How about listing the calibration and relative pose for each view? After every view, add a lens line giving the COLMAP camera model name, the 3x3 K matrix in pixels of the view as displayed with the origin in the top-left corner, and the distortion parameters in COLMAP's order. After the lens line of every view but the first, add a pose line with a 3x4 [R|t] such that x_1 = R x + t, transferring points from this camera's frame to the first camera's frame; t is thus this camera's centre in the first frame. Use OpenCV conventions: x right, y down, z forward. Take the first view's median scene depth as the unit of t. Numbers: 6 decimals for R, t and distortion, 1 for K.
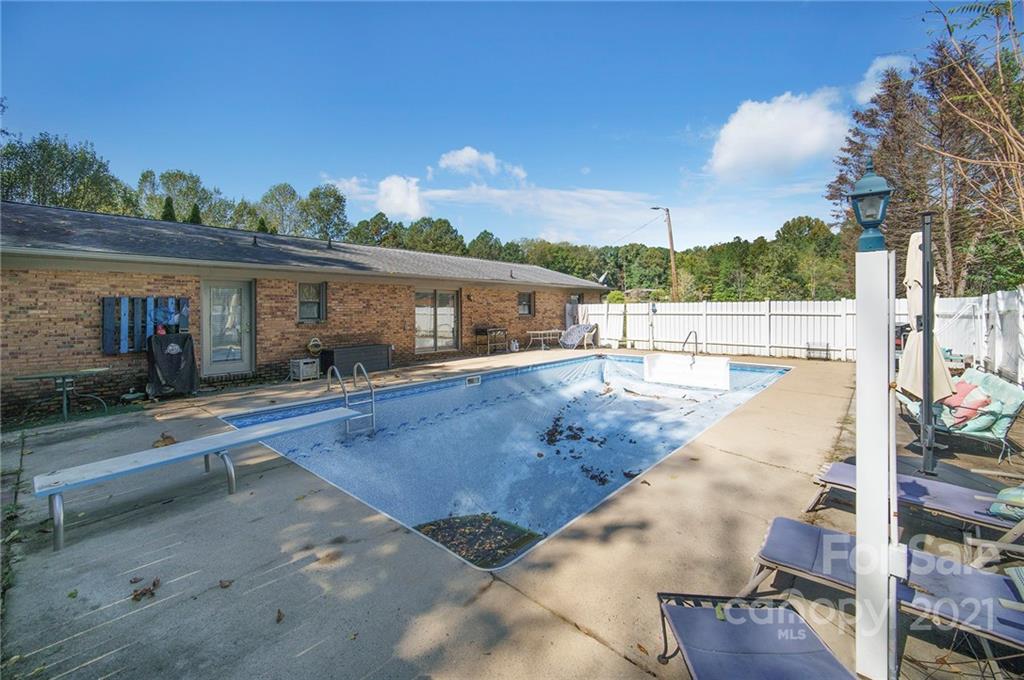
lens RADIAL K [[402.8, 0, 524.4], [0, 402.8, 313.0], [0, 0, 1]] dist [-0.006155, -0.000104]
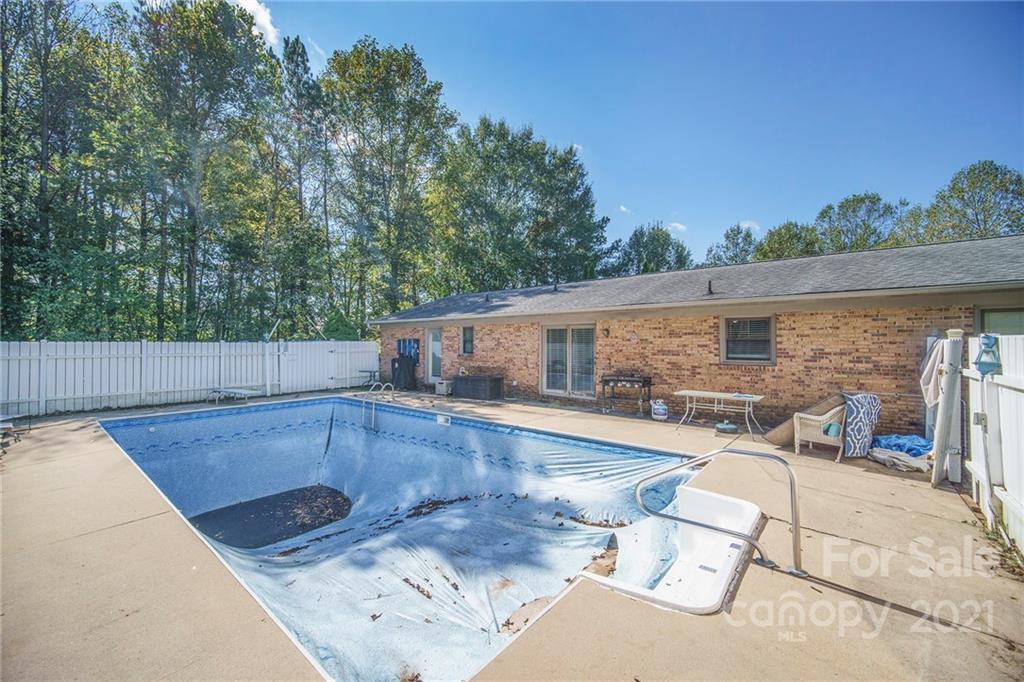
lens RADIAL K [[418.4, 0, 503.8], [0, 418.4, 340.2], [0, 0, 1]] dist [-0.000739, 0.000184]
pose [[0.013652, 0.001954, -0.999905, 0.641028], [-0.009490, 0.999953, 0.001824, -0.023436], [0.999862, 0.009464, 0.013669, 0.796151]]
